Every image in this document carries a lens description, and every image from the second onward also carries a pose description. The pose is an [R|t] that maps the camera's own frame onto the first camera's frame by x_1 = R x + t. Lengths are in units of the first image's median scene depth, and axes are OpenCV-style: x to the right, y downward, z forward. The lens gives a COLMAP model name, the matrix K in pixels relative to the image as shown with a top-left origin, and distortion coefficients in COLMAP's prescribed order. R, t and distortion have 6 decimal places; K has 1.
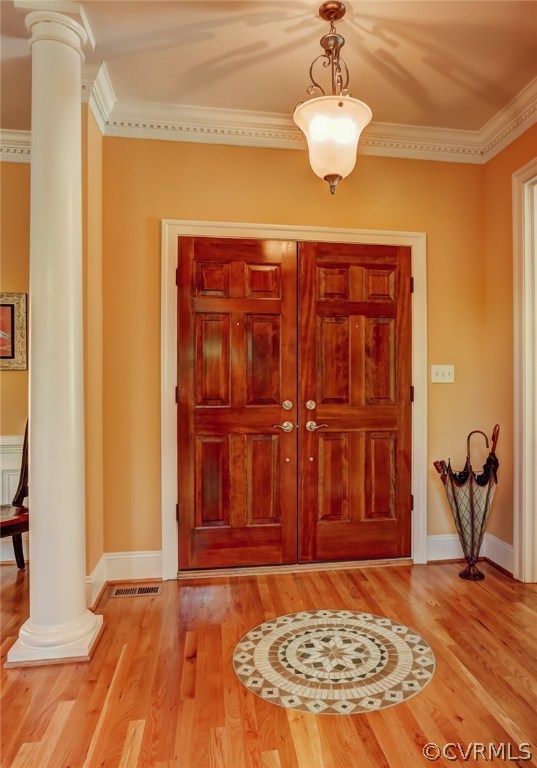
lens RADIAL K [[531.5, 0, 304.0], [0, 531.5, 387.1], [0, 0, 1]] dist [-0.041732, 0.000794]
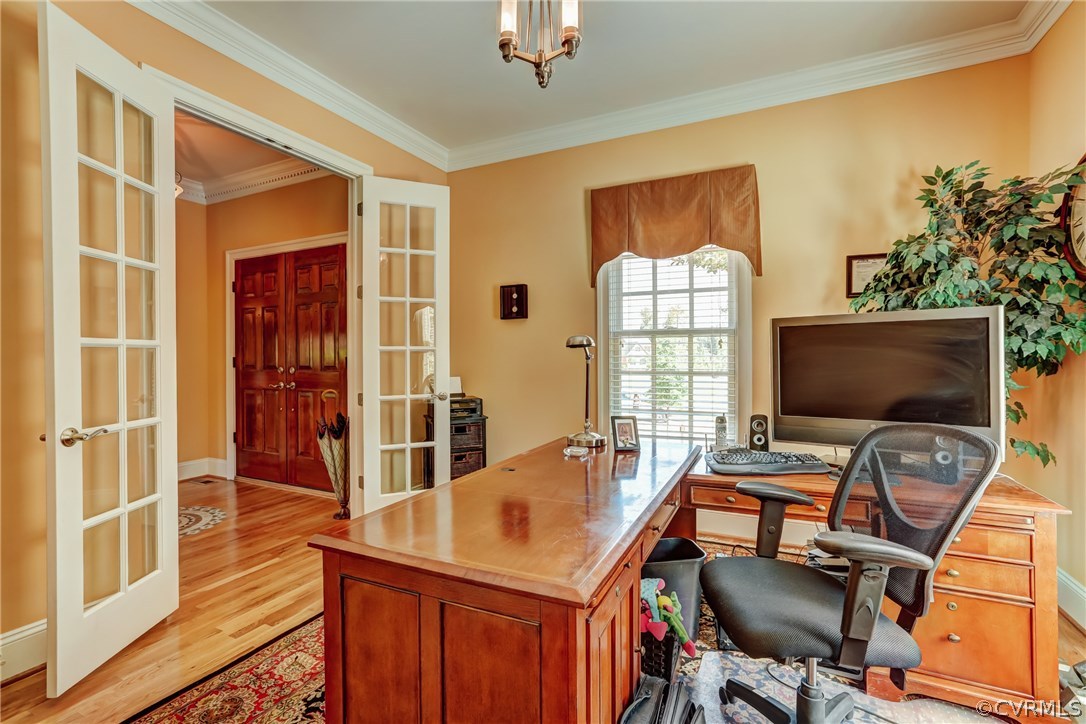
lens RADIAL K [[492.4, 0, 533.3], [0, 492.4, 360.4], [0, 0, 1]] dist [-0.036974, 0.018357]
pose [[0.805498, 0.004505, -0.592581, 1.319380], [0.002912, 0.999929, 0.011560, -0.005232], [0.592591, -0.011037, 0.805428, 0.365348]]
